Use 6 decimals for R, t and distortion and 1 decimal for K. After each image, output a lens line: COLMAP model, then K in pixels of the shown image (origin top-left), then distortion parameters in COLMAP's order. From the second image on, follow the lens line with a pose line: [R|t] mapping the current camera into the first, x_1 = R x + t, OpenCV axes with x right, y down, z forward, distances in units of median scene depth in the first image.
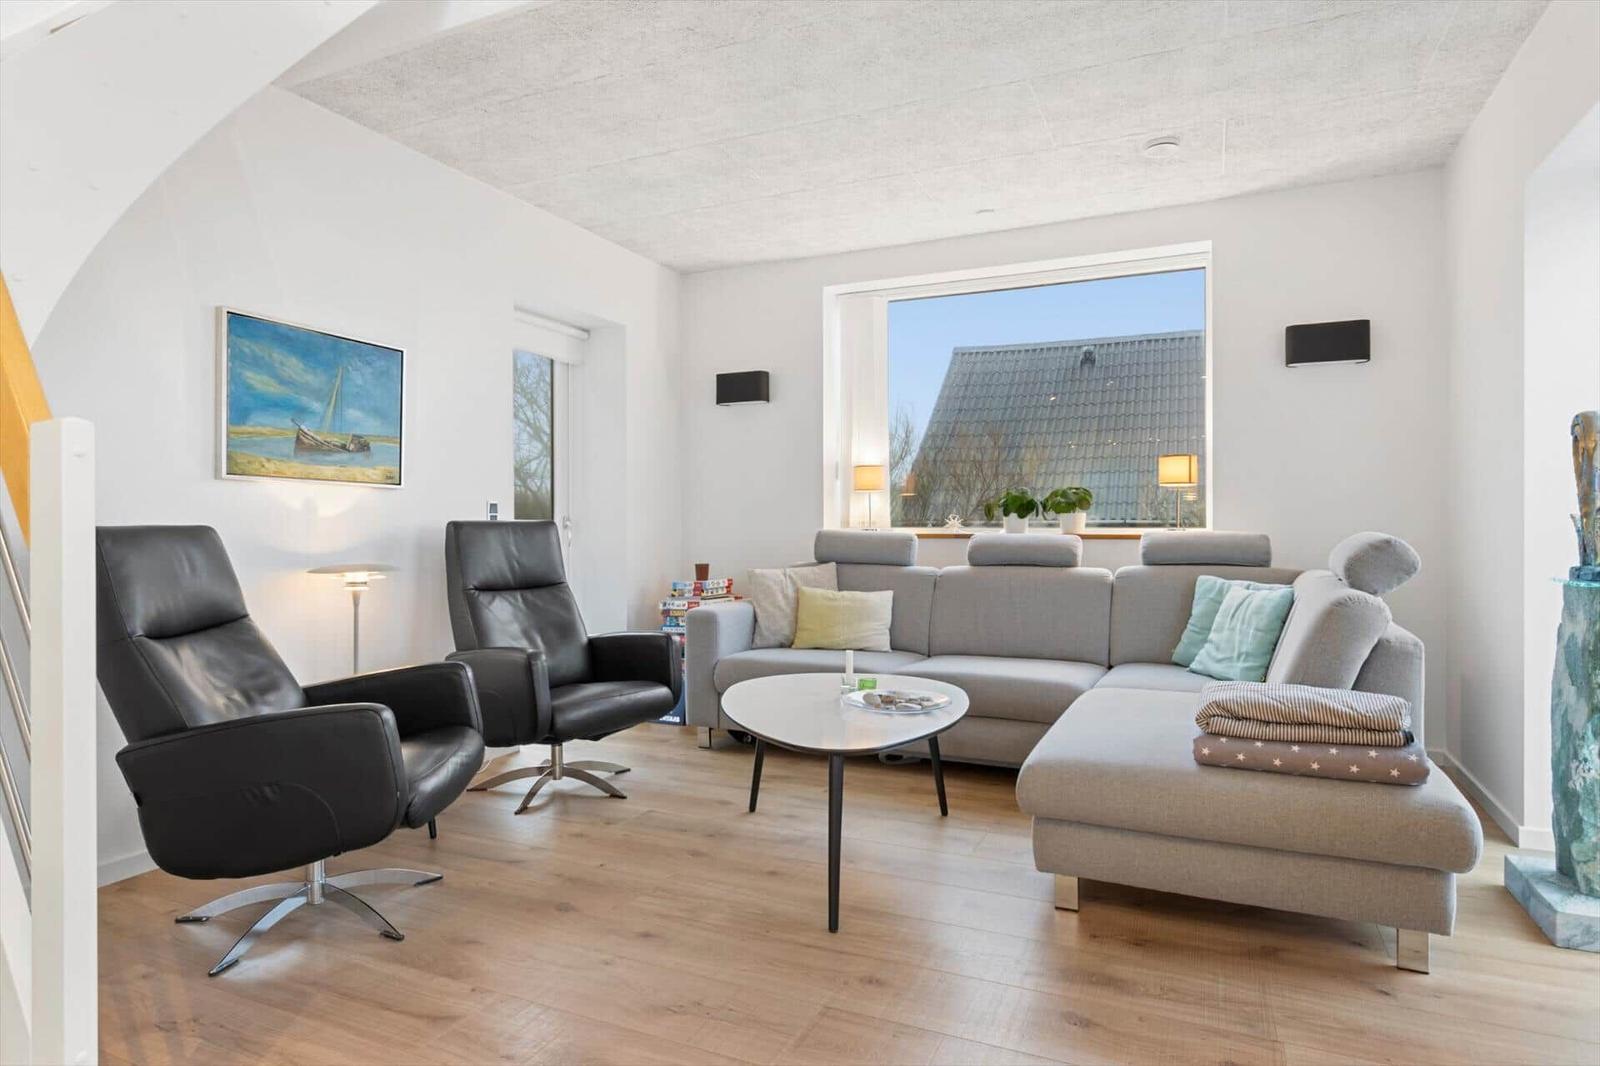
lens RADIAL K [[908.7, 0, 800.0], [0, 908.7, 533.0], [0, 0, 1]] dist [-0.004237, -0.000618]
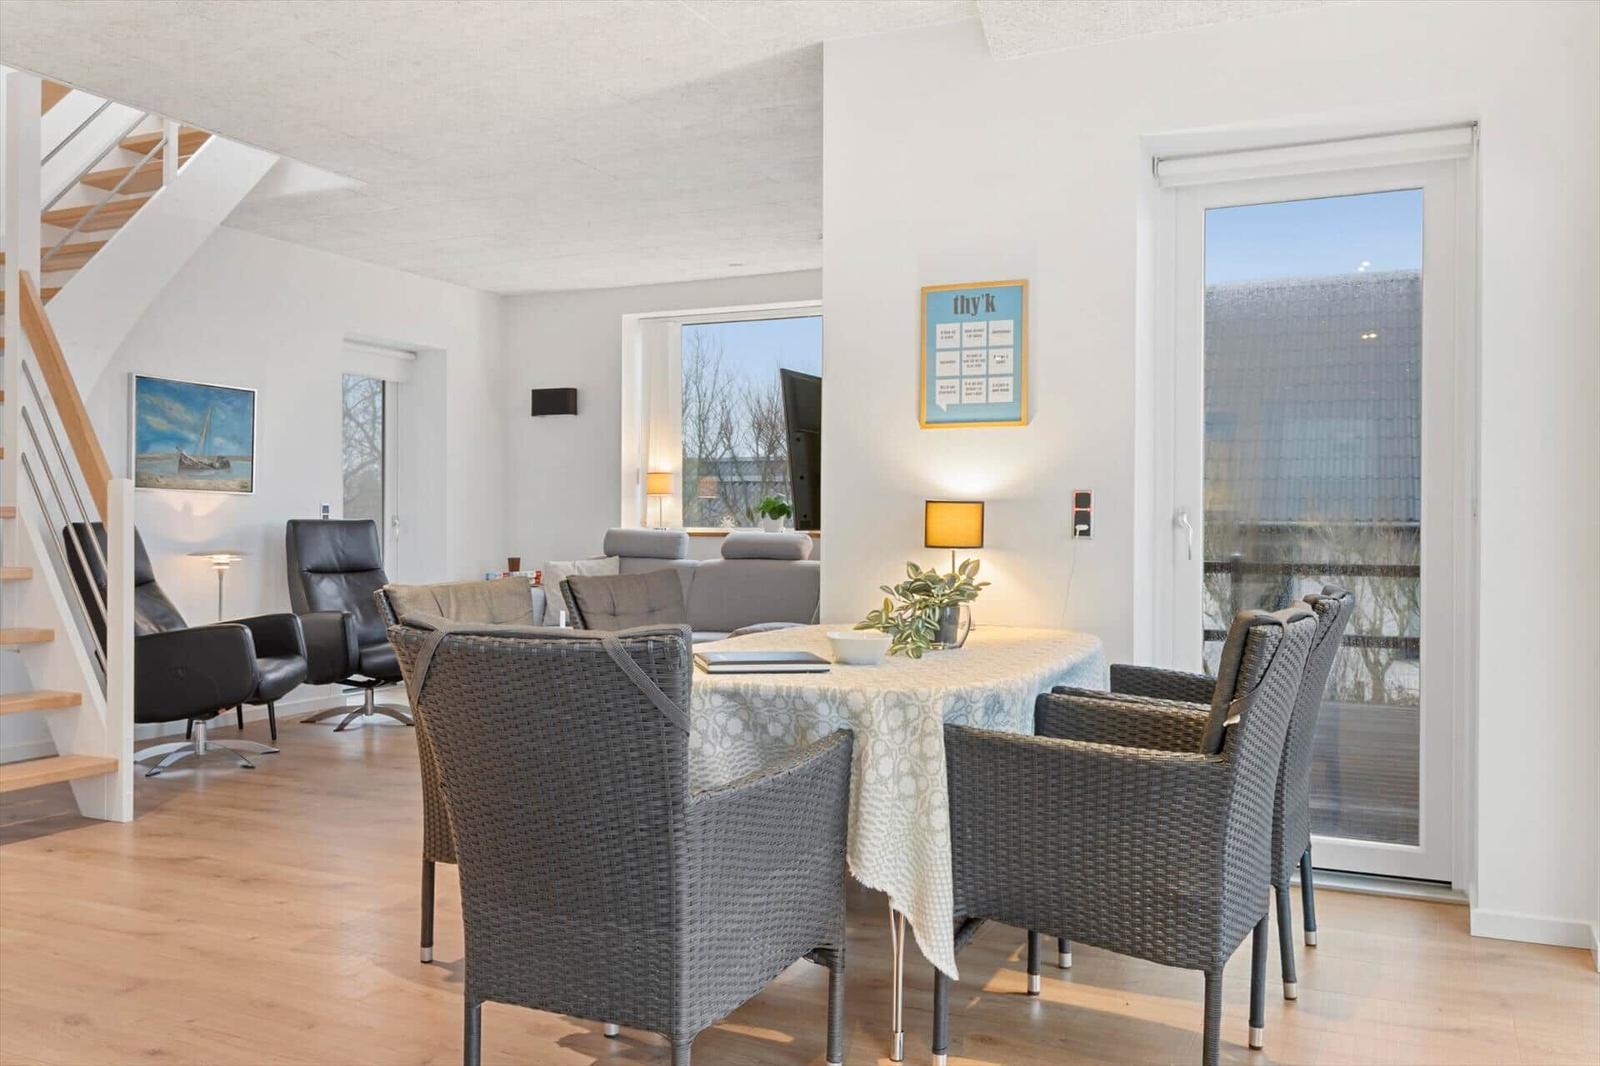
lens RADIAL K [[1287.0, 0, 800.0], [0, 1287.0, 533.0], [0, 0, 1]] dist [0.007570, 0.005177]
pose [[0.999984, 0.005463, -0.001388, 0.360316], [-0.005468, 0.999978, -0.003796, 0.009507], [0.001367, 0.003804, 0.999992, -0.874189]]
